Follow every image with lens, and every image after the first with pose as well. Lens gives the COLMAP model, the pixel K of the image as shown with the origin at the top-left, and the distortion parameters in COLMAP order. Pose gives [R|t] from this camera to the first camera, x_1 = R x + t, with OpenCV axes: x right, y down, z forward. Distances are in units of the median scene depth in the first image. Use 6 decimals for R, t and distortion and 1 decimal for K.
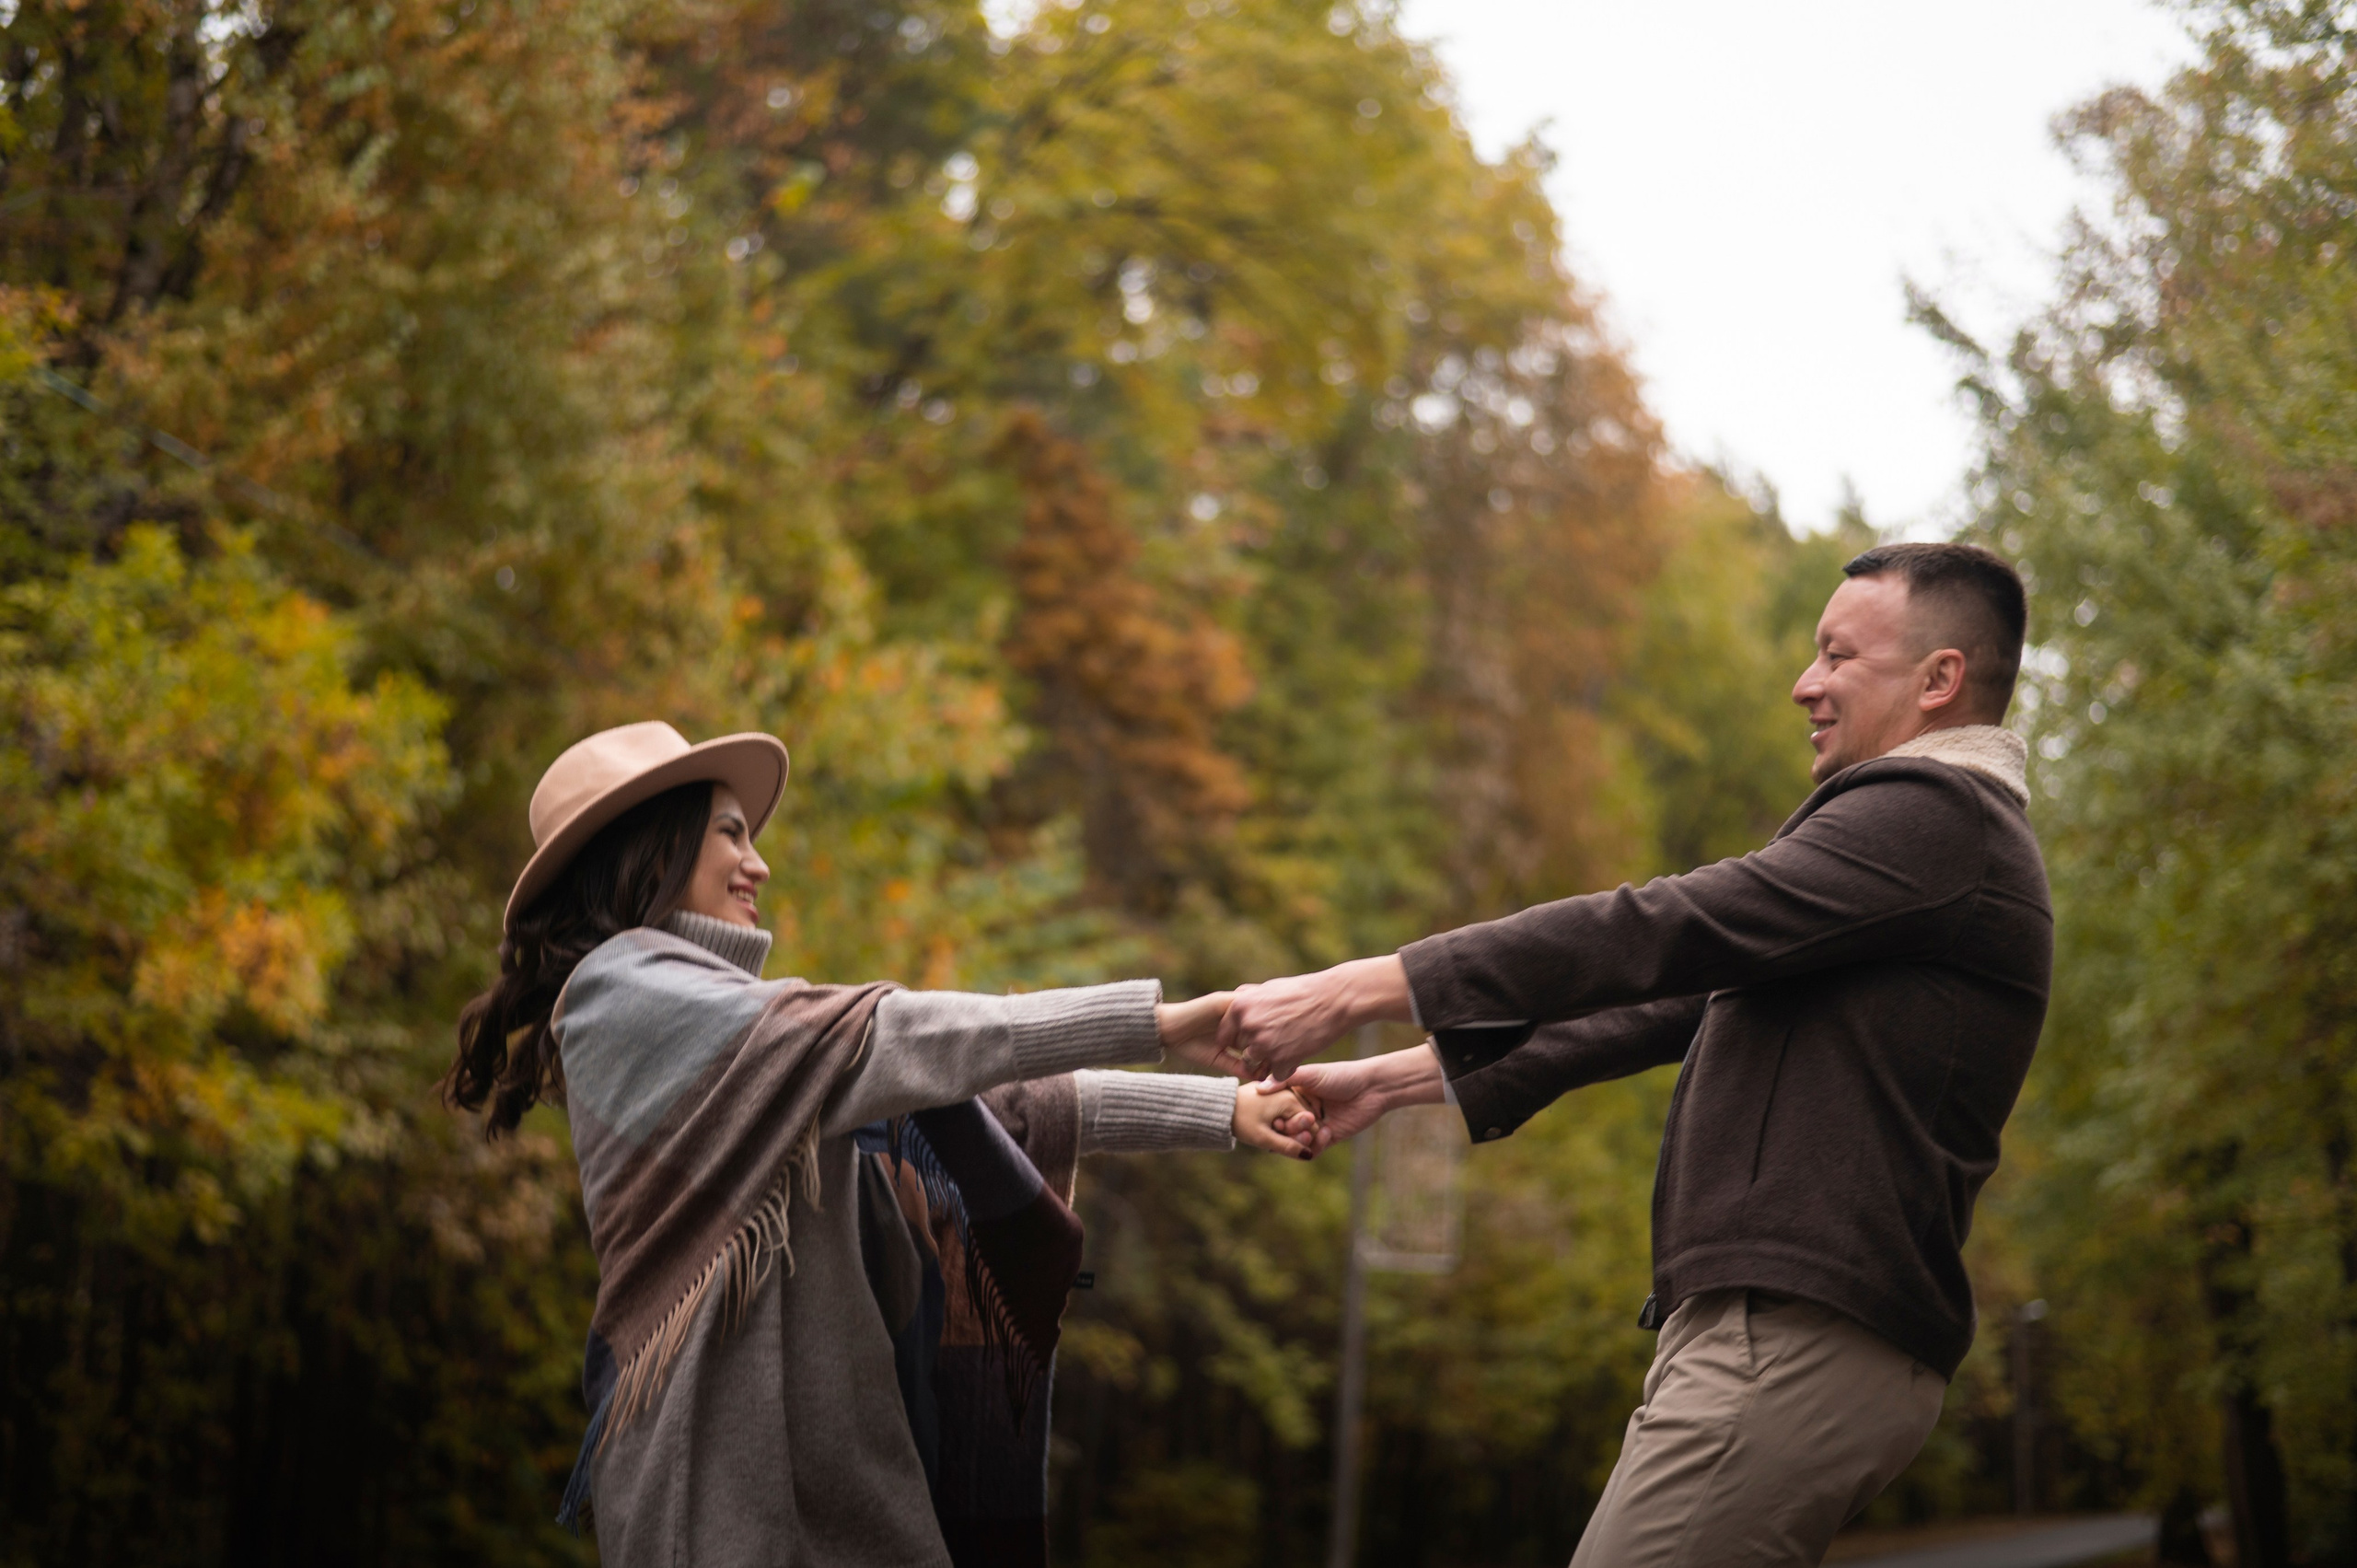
lens RADIAL K [[3457.9, 0, 1148.6], [0, 3457.9, 824.3], [0, 0, 1]] dist [-0.029890, 0.091813]
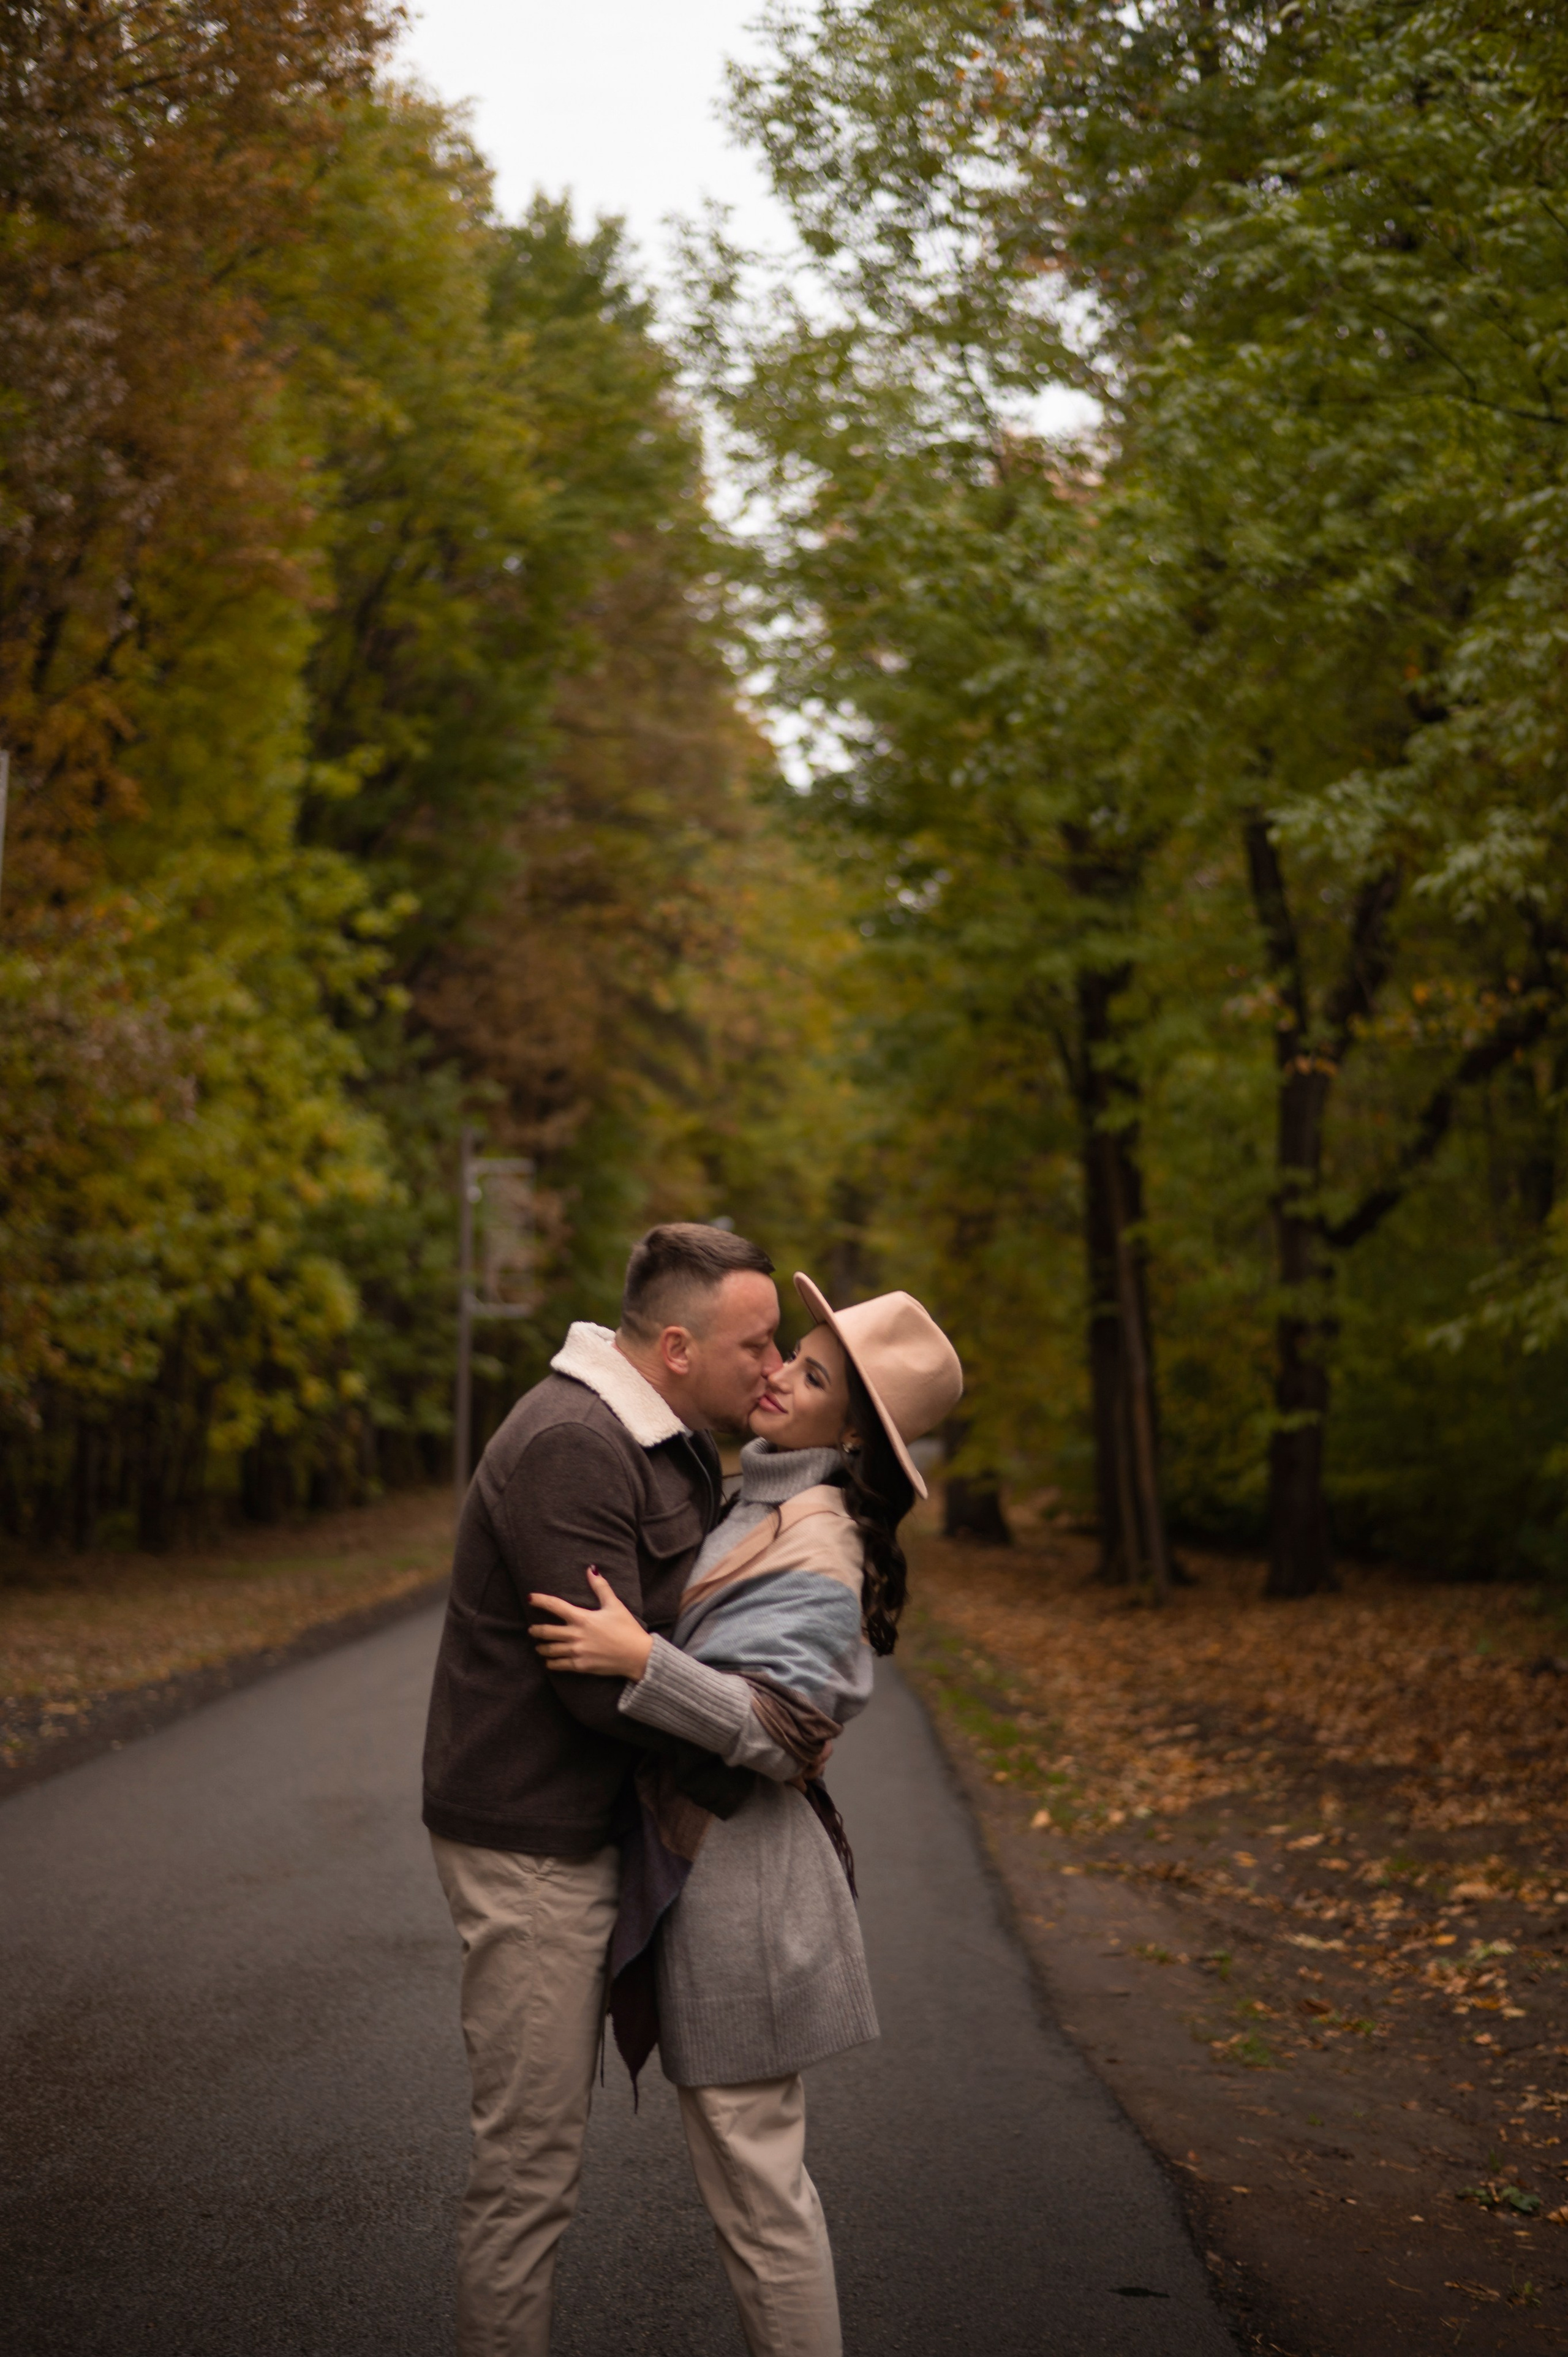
lens RADIAL K [[3415.4, 0, 795.5], [0, 3415.4, 1241.3], [0, 0, 1]] dist [-0.026190, 0.013759]
pose [[0.955468, 0.008564, 0.294970, 0.048026], [-0.050275, 0.989689, 0.134119, 0.066686], [-0.290780, -0.142976, 0.946047, 0.419695]]
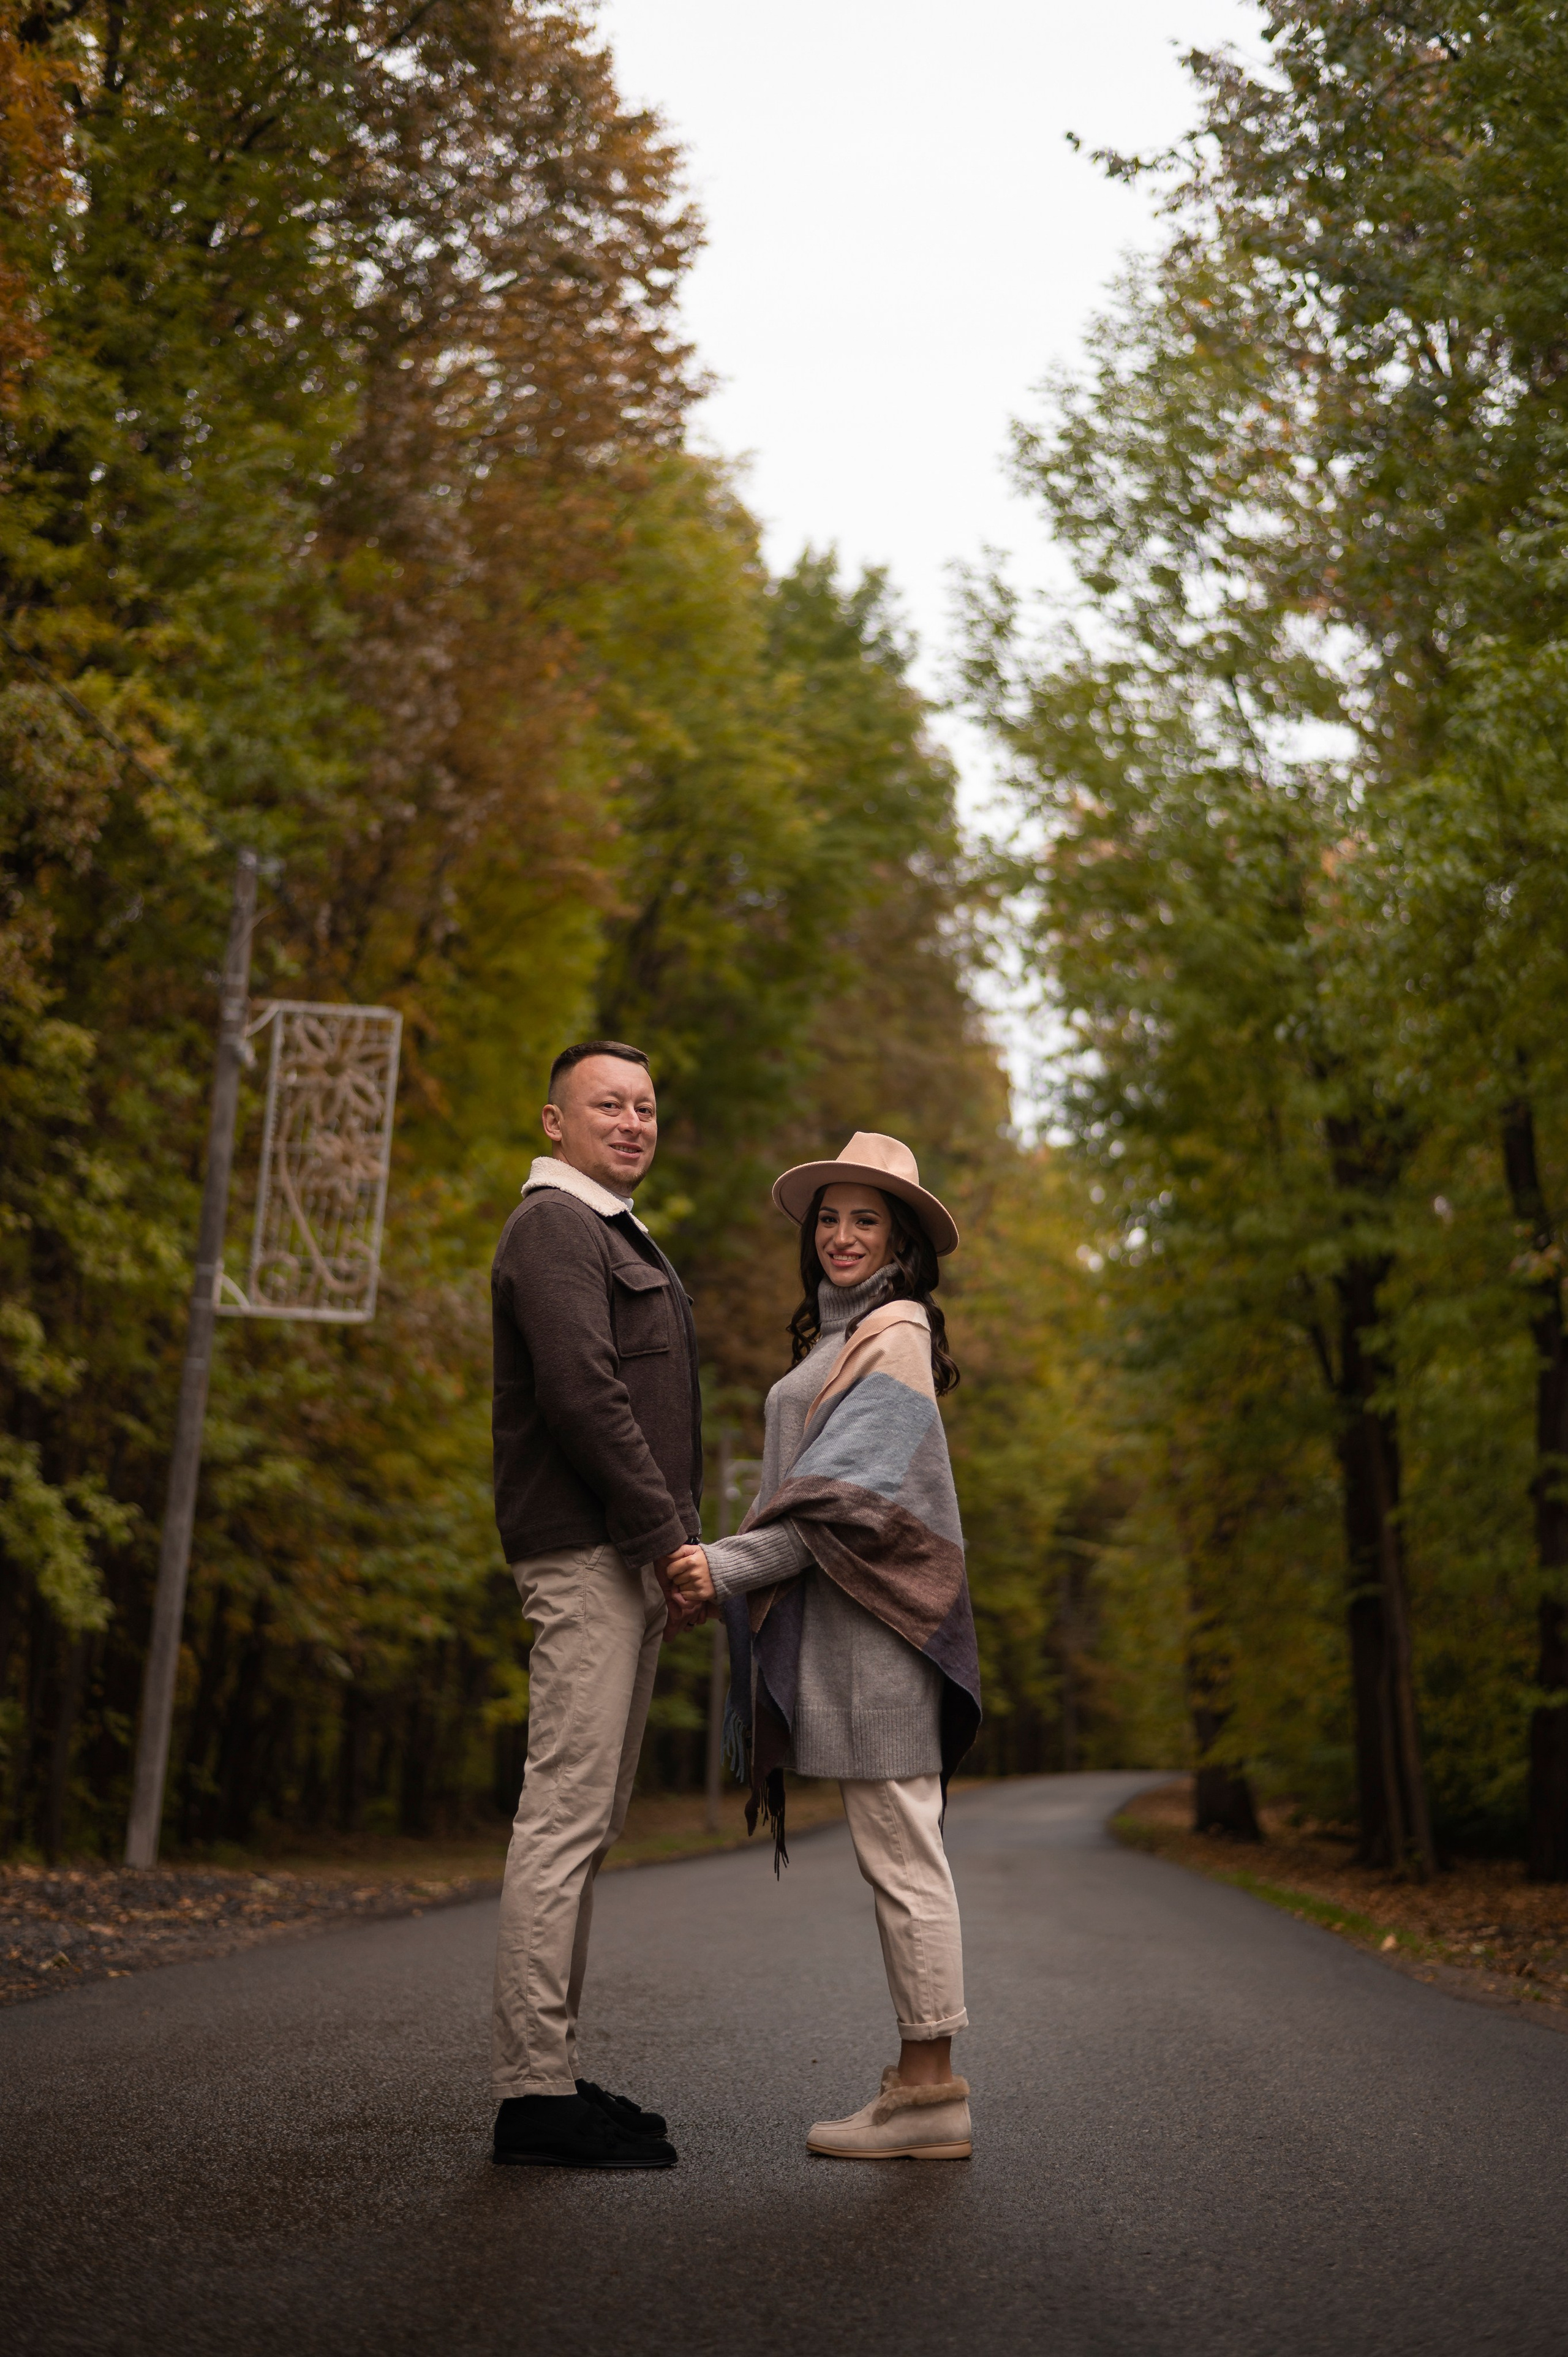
lens RADIAL K [[3424.7, 0, 776.0], [0, 3424.7, 1181.0], [0, 0, 1]] dist [-0.003805, 0.104272]
pose [[0.972175, 0.053564, 0.228050, 0.019875], [-0.059438, 0.998052, 0.018961, 0.080546], [-0.226590, -0.031989, 0.973465, 0.382978]]
